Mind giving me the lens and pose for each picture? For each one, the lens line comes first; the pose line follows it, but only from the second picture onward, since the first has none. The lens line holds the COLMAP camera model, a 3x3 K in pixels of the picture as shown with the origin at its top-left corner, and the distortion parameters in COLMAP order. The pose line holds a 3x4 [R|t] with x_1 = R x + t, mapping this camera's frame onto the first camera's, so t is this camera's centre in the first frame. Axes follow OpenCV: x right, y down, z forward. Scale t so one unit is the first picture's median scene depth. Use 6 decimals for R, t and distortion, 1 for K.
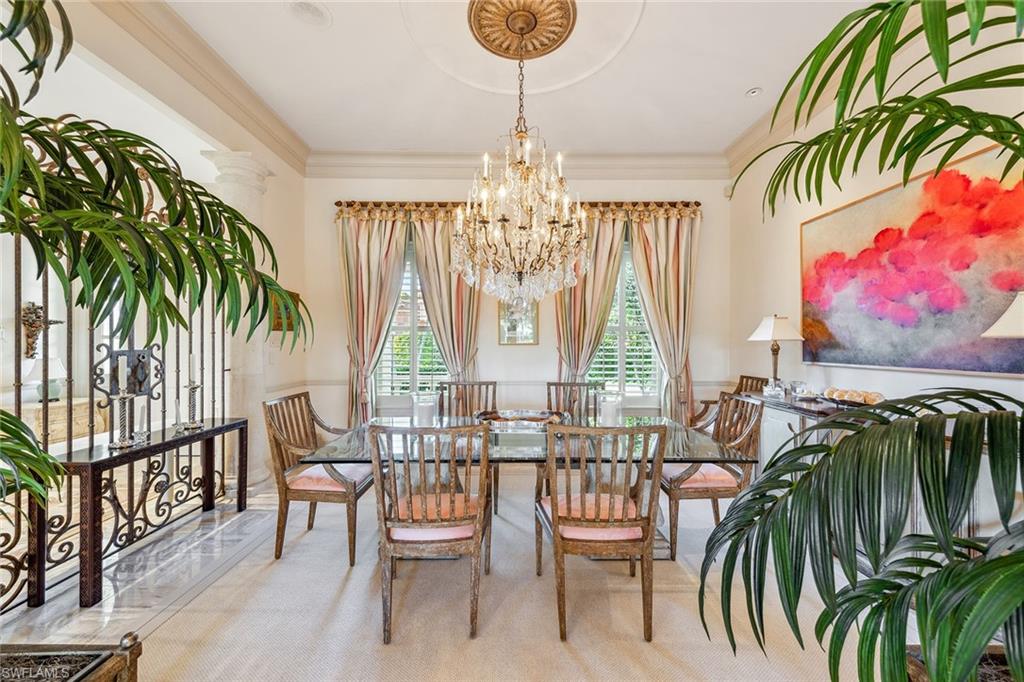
lens RADIAL K [[405.3, 0, 509.8], [0, 405.3, 342.9], [0, 0, 1]] dist [-0.000097, -0.001339]
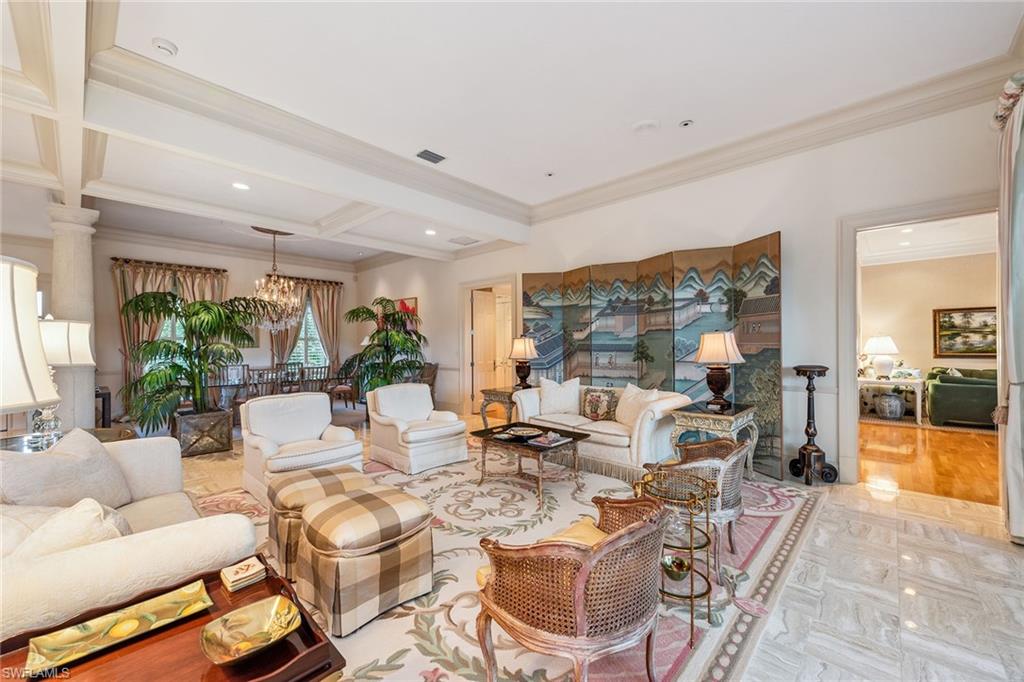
lens RADIAL K [[405.3, 0, 514.4], [0, 405.3, 345.2], [0, 0, 1]] dist [-0.000097, -0.001339]
pose [[0.684287, -0.004992, 0.729195, -0.519720], [0.001948, 0.999986, 0.005018, -0.014201], [-0.729210, -0.002013, 0.684287, -1.231477]]
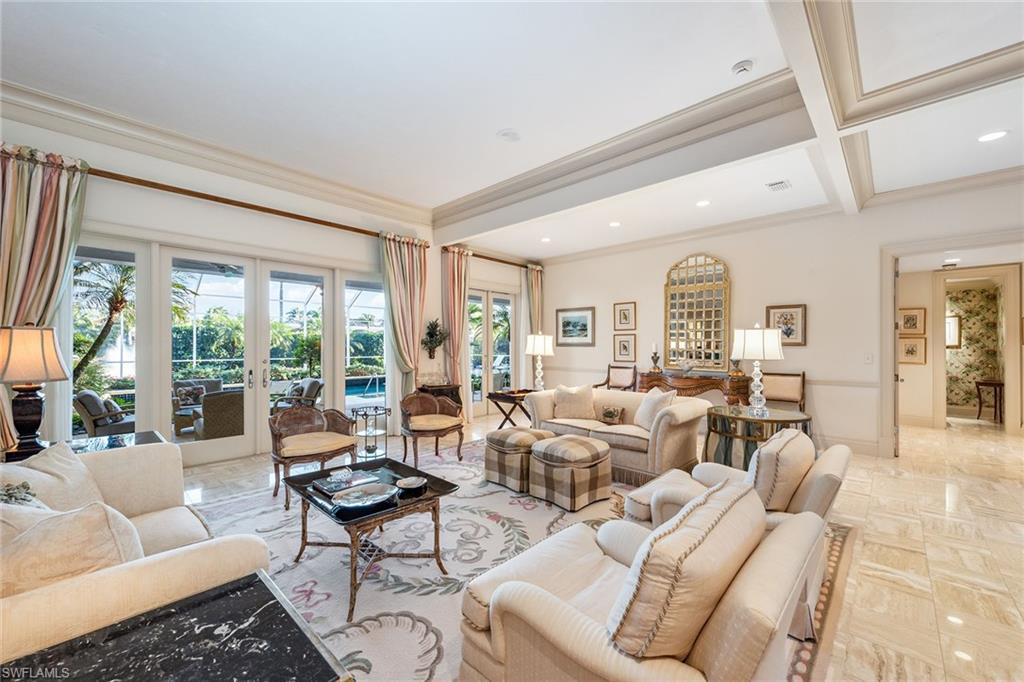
lens RADIAL K [[405.3, 0, 506.3], [0, 405.3, 342.8], [0, 0, 1]] dist [-0.000097, -0.001339]
pose [[-0.693864, -0.008437, -0.720056, 2.953412], [0.000419, 0.999926, -0.012119, 0.005024], [0.720106, -0.008710, -0.693810, 2.889884]]
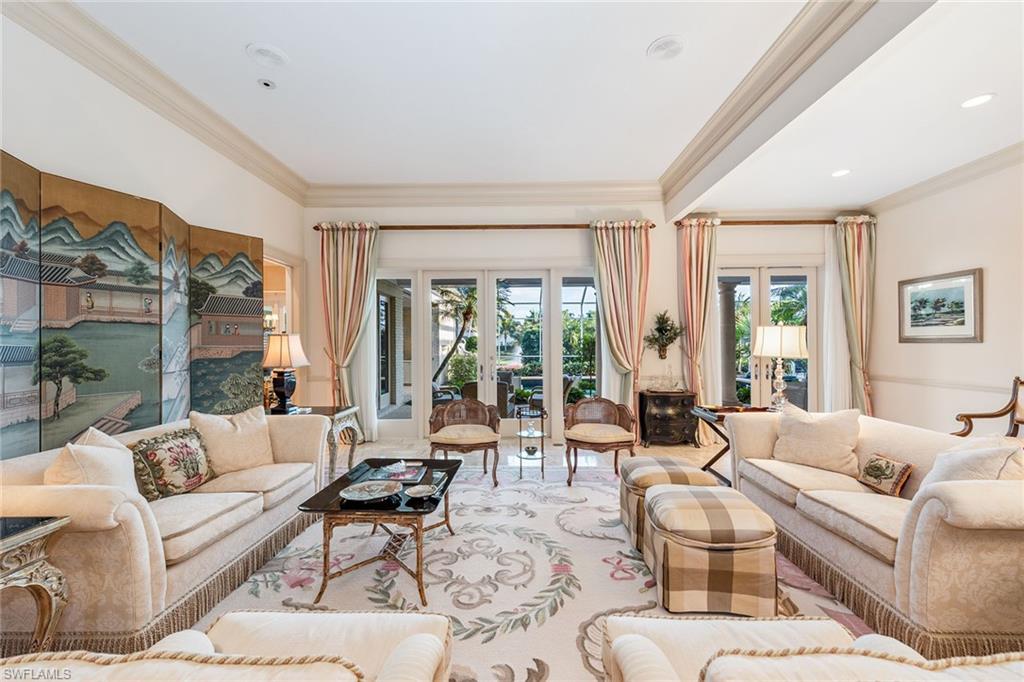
lens RADIAL K [[405.3, 0, 507.9], [0, 405.3, 346.9], [0, 0, 1]] dist [-0.000097, -0.001339]
pose [[-0.999357, 0.004322, 0.035592, 1.237376], [0.004270, 0.999990, -0.001542, 0.014141], [-0.035598, -0.001389, -0.999365, 3.013489]]
